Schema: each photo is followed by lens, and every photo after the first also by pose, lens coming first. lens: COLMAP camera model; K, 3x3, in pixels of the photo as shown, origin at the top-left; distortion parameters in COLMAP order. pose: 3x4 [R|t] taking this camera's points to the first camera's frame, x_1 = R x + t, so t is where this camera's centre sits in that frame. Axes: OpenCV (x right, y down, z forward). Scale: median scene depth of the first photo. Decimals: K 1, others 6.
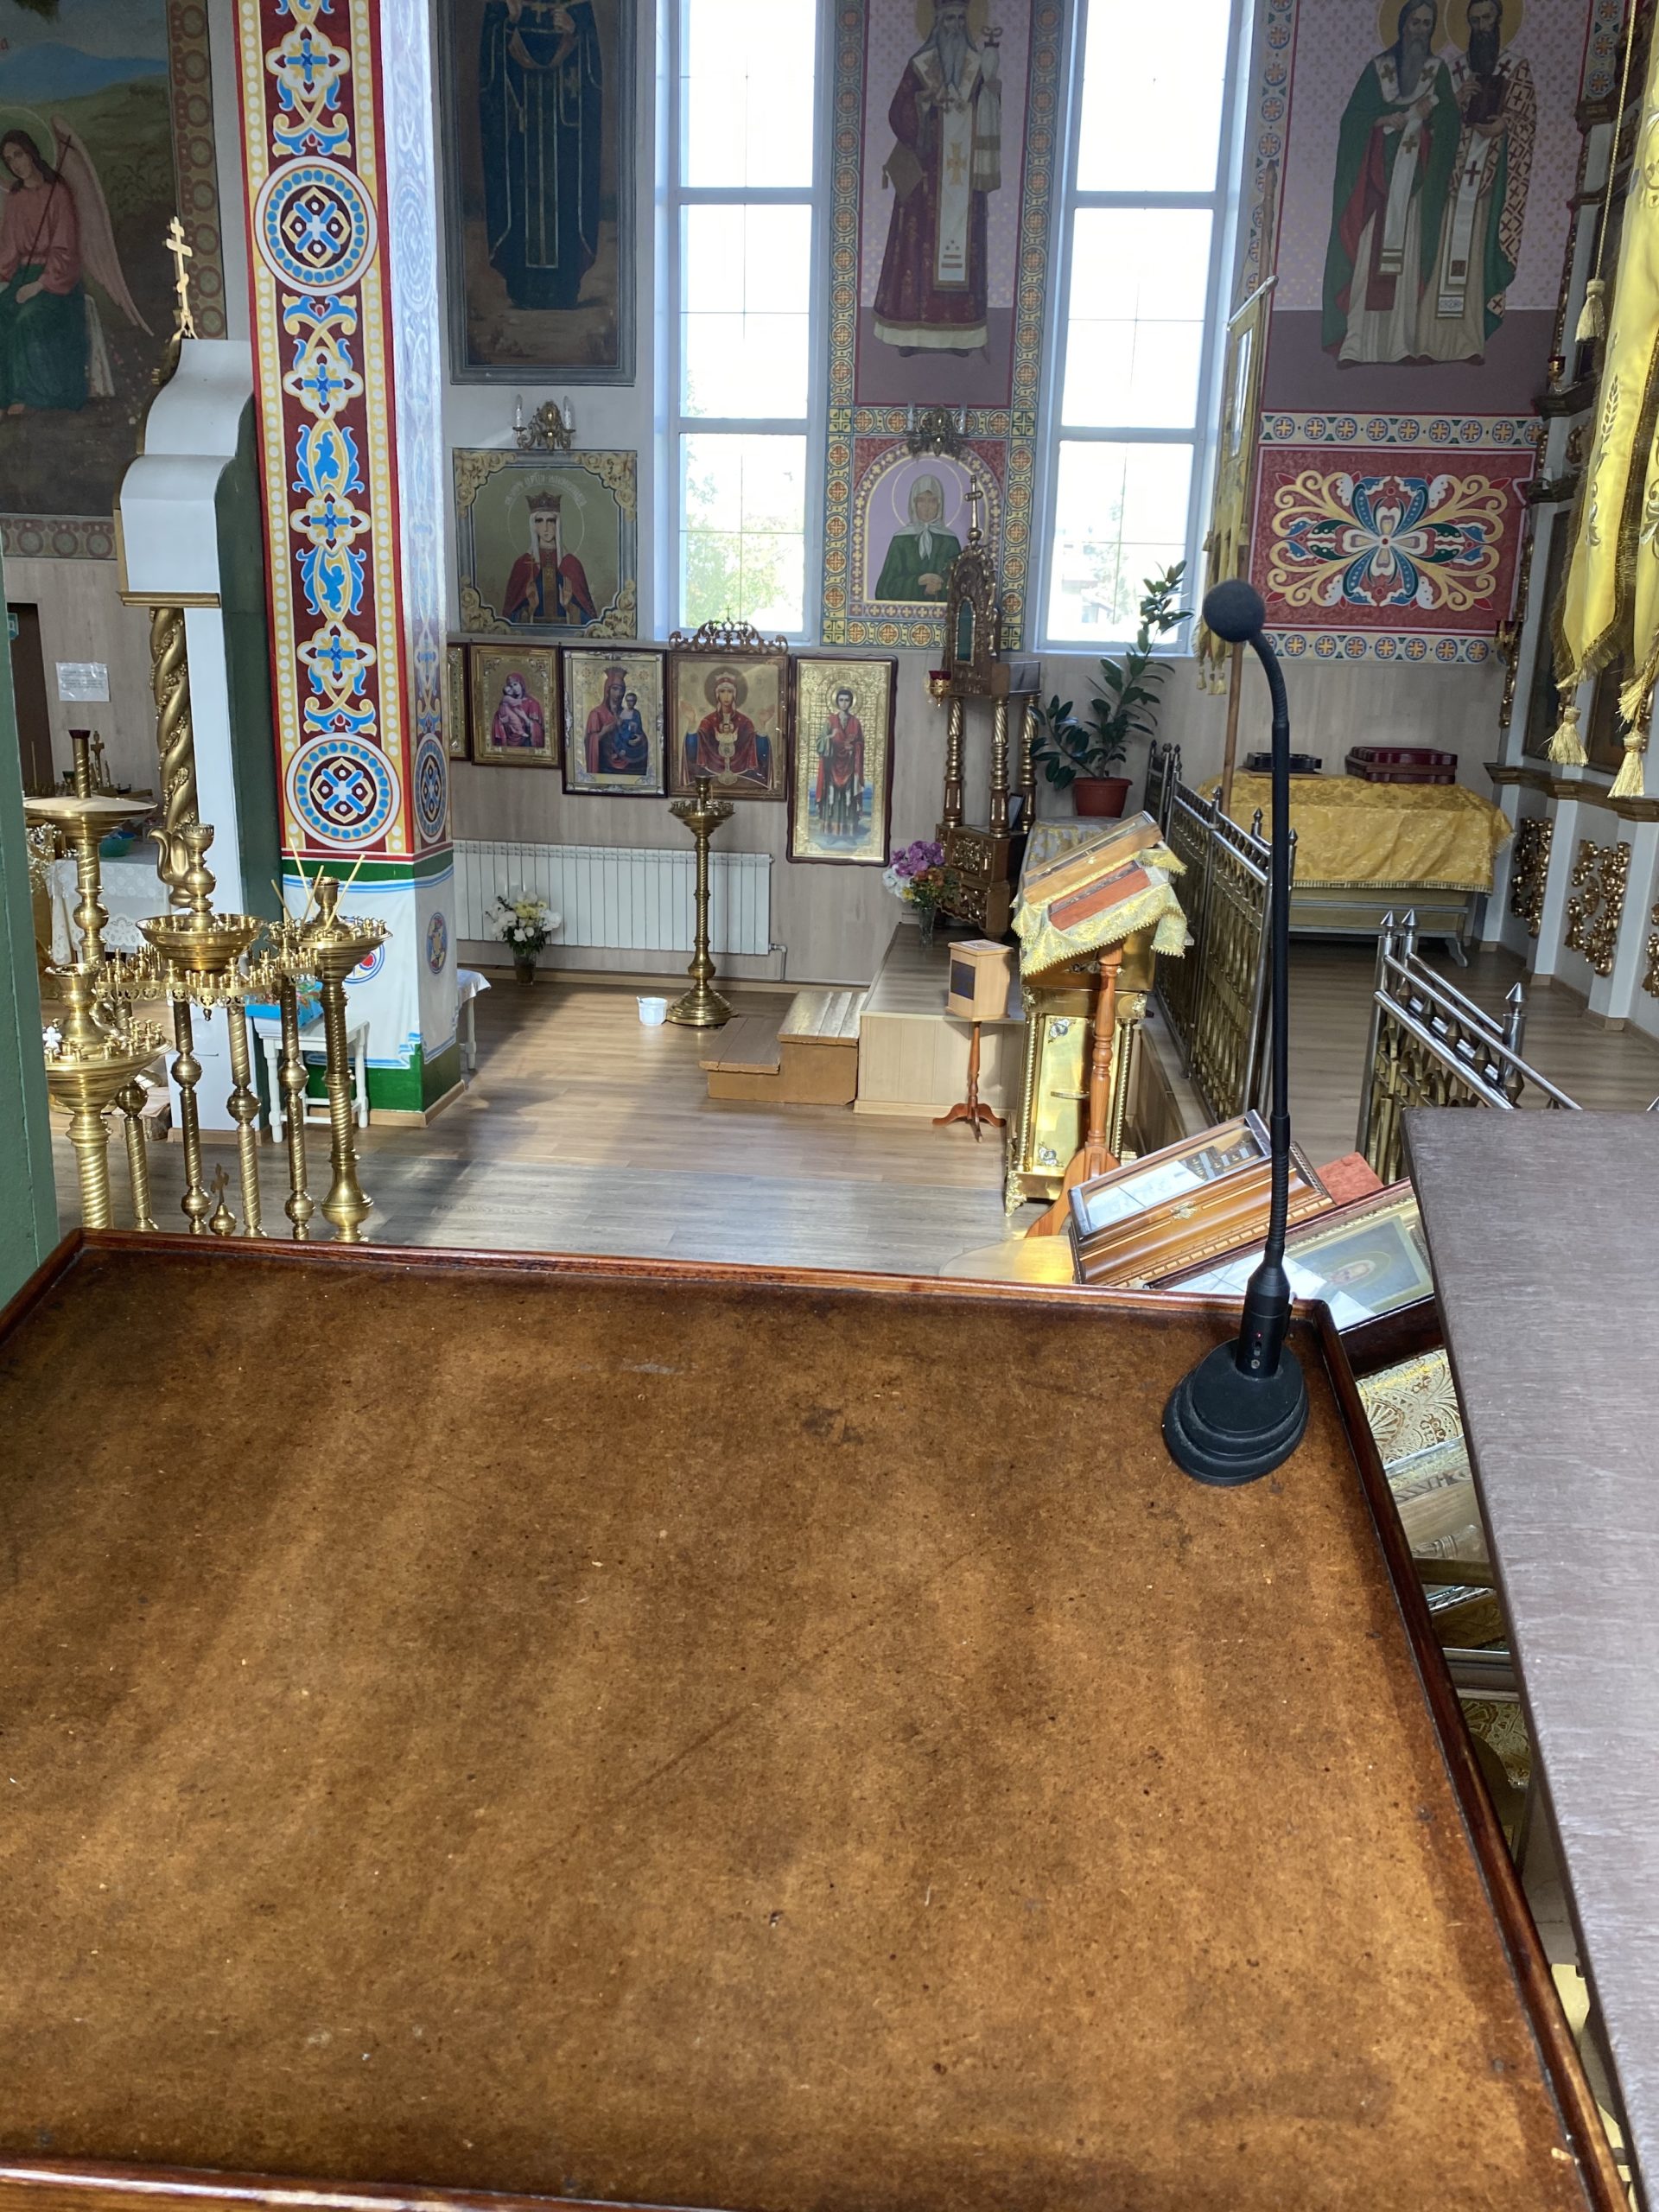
lens RADIAL K [[1705.4, 0, 817.9], [0, 1705.4, 1110.3], [0, 0, 1]] dist [0.043407, -0.046145]
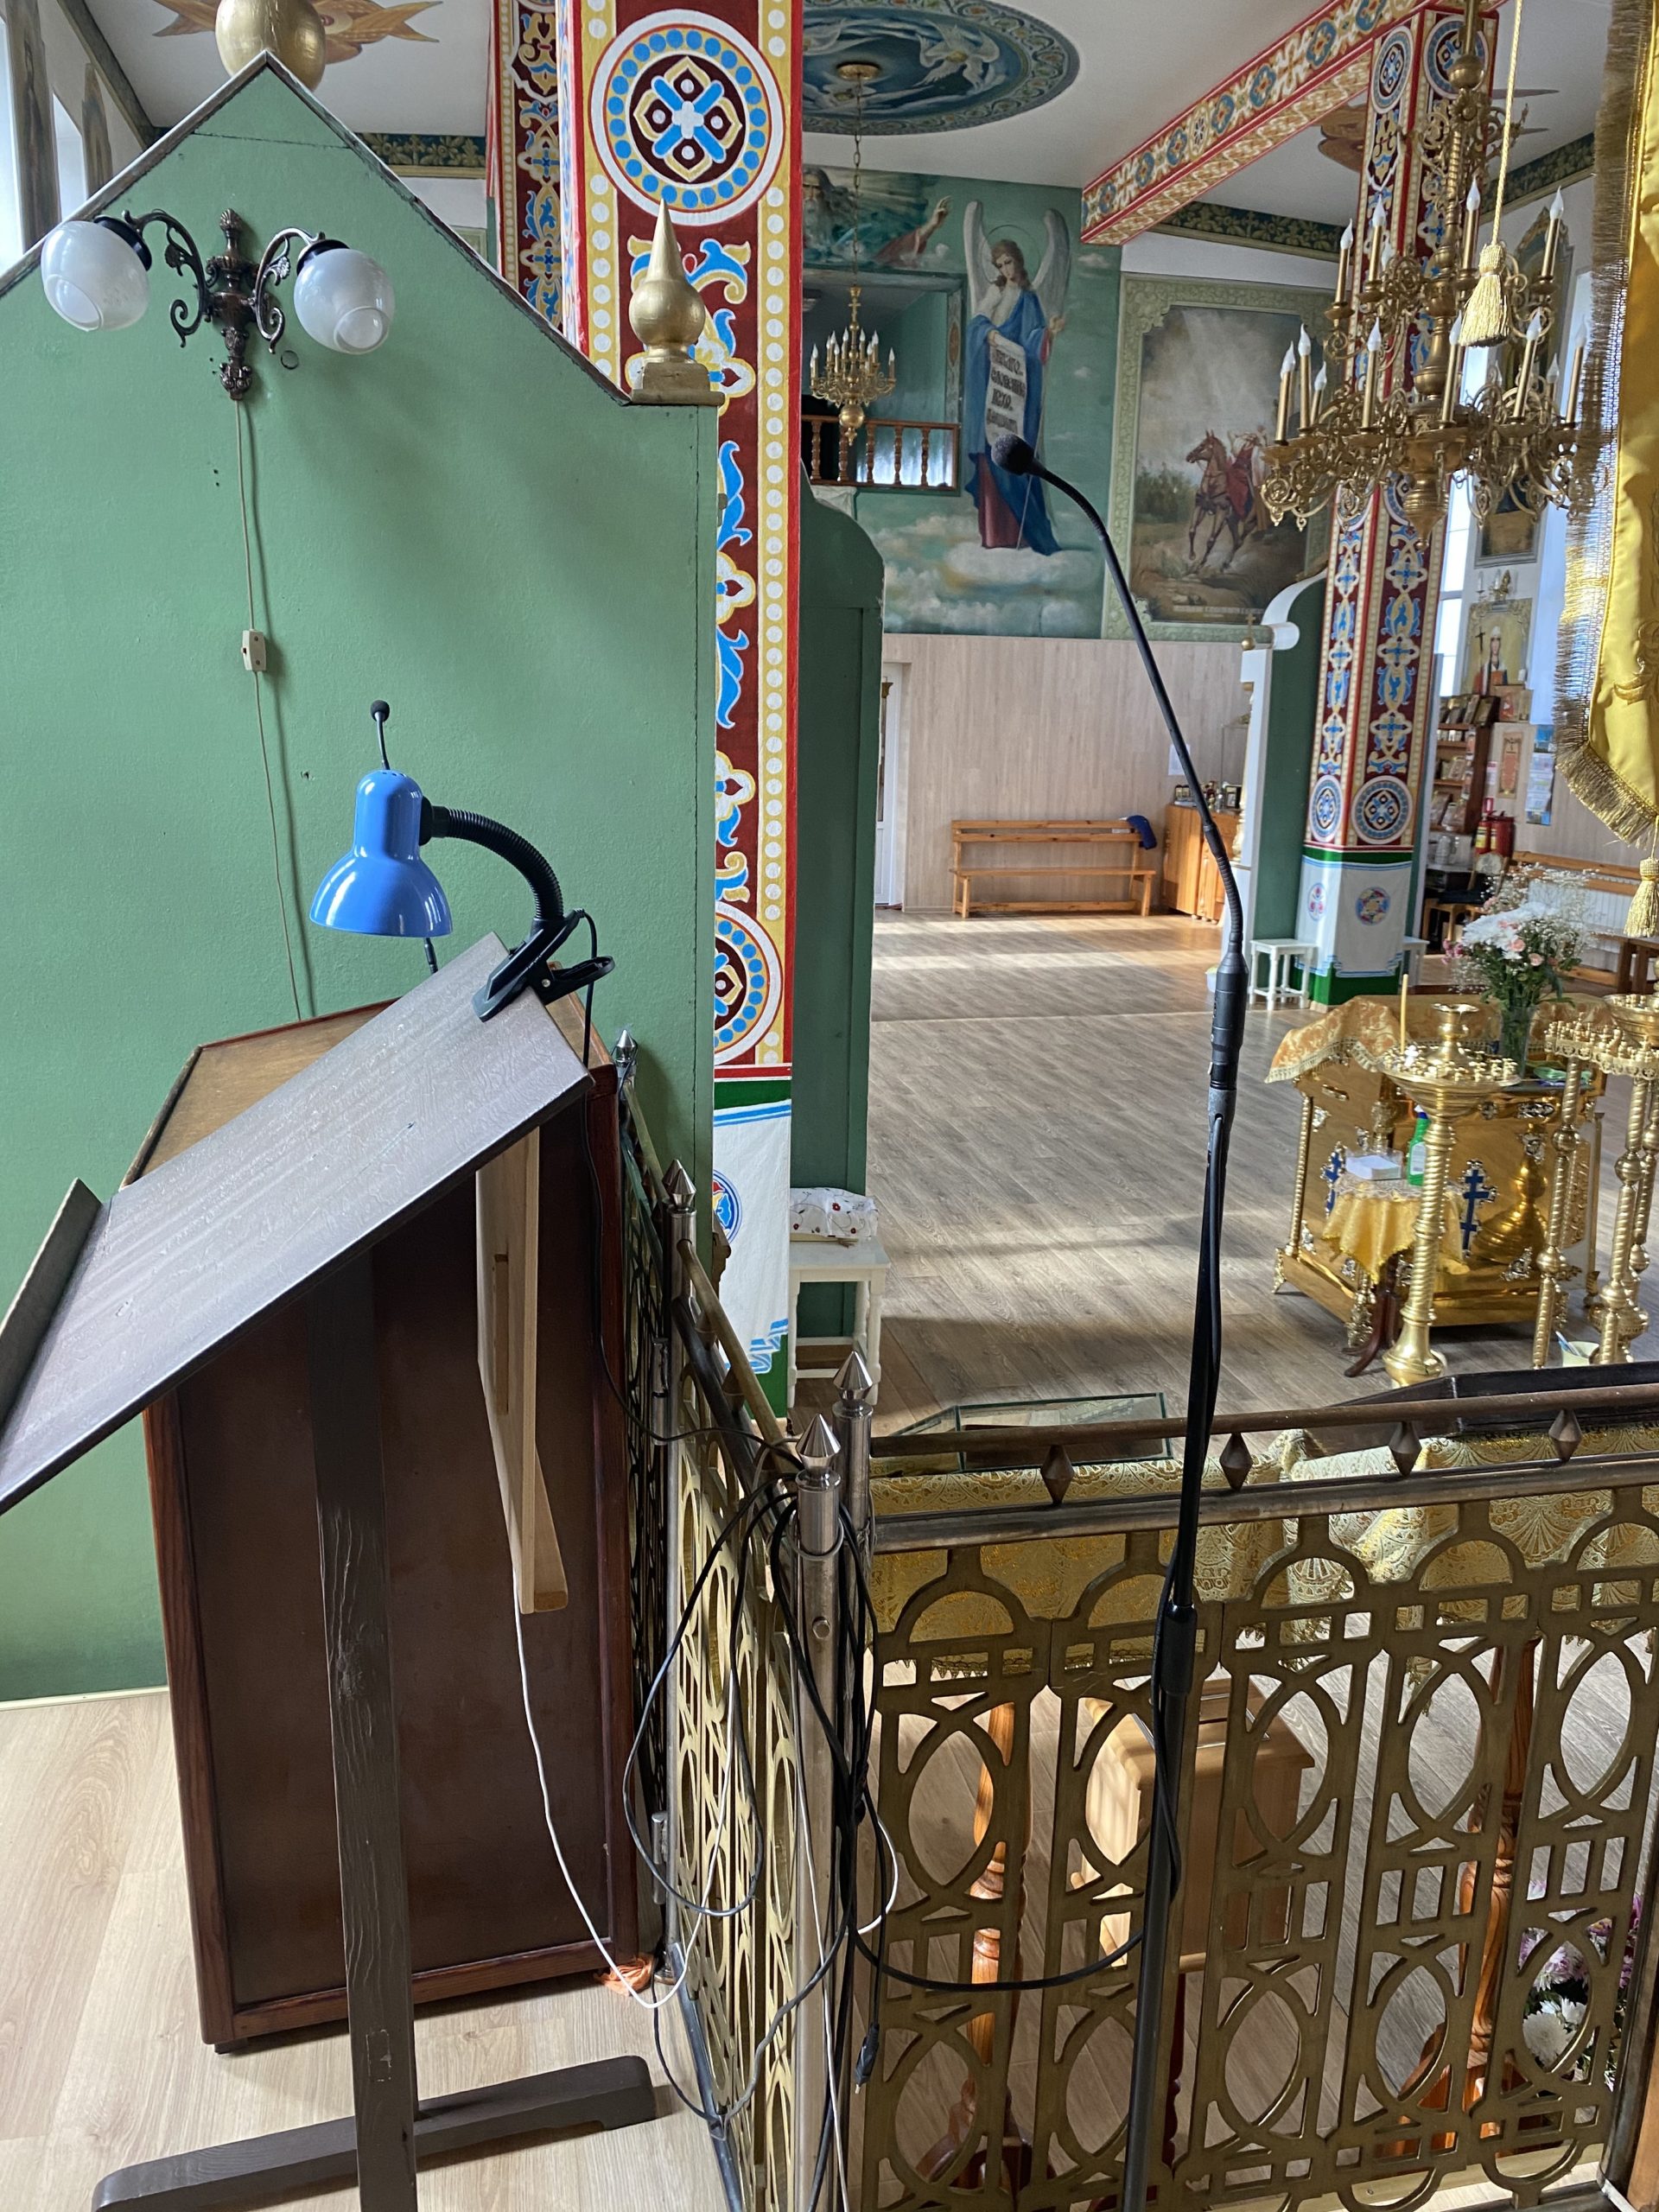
lens RADIAL K [[1705.4, 0, 837.3], [0, 1705.4, 1098.1], [0, 0, 1]] dist [0.043407, -0.046145]
pose [[0.313312, 0.197147, -0.928961, 0.244557], [-0.267591, 0.956904, 0.112826, 0.011844], [0.911170, 0.213231, 0.352565, -0.014887]]
